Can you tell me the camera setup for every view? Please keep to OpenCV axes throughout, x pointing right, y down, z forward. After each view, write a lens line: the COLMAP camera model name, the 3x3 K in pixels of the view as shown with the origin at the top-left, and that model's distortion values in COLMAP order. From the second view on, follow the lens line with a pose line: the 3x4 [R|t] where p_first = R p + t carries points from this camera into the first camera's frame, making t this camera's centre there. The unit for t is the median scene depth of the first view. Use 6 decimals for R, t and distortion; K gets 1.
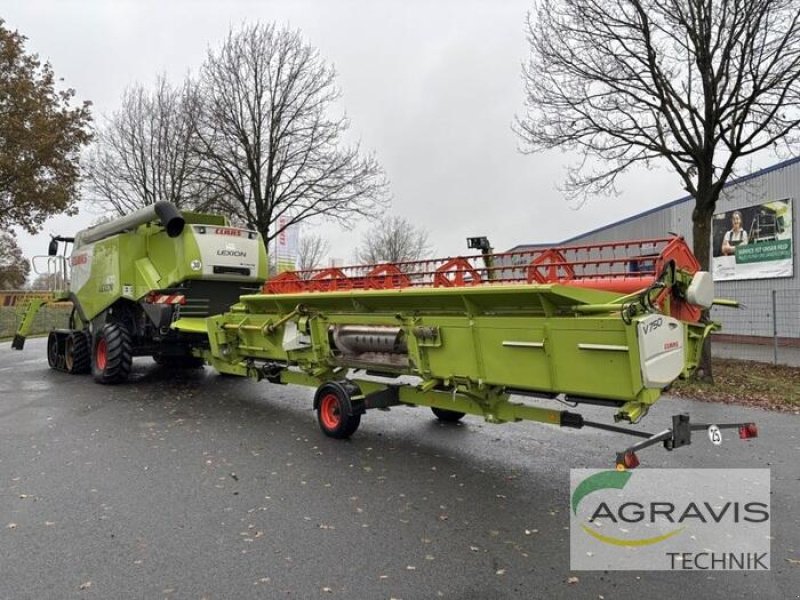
lens RADIAL K [[612.5, 0, 404.7], [0, 612.5, 298.7], [0, 0, 1]] dist [0.007274, -0.007644]
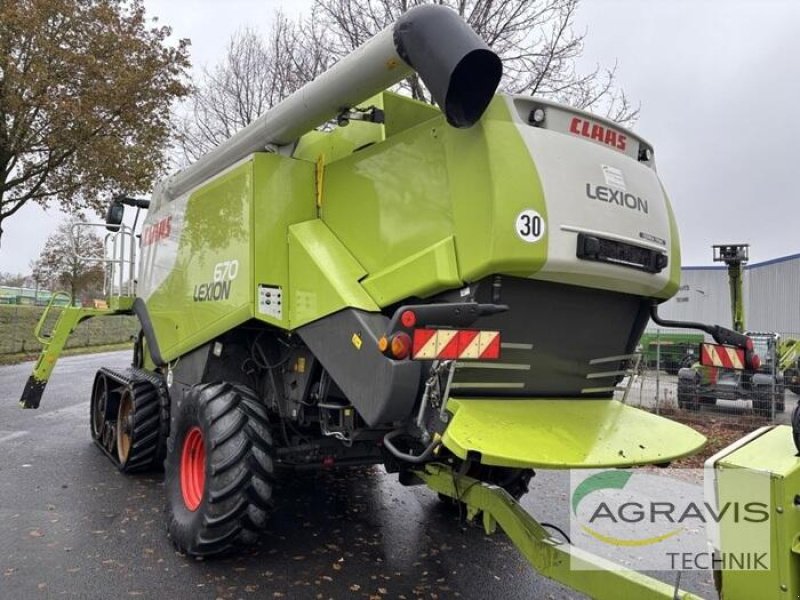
lens RADIAL K [[612.5, 0, 395.2], [0, 612.5, 301.1], [0, 0, 1]] dist [0.007274, -0.007644]
pose [[0.990812, 0.049979, -0.125670, -0.309691], [-0.053452, 0.998272, -0.024415, -0.008181], [0.124233, 0.030908, 0.991772, 0.602762]]
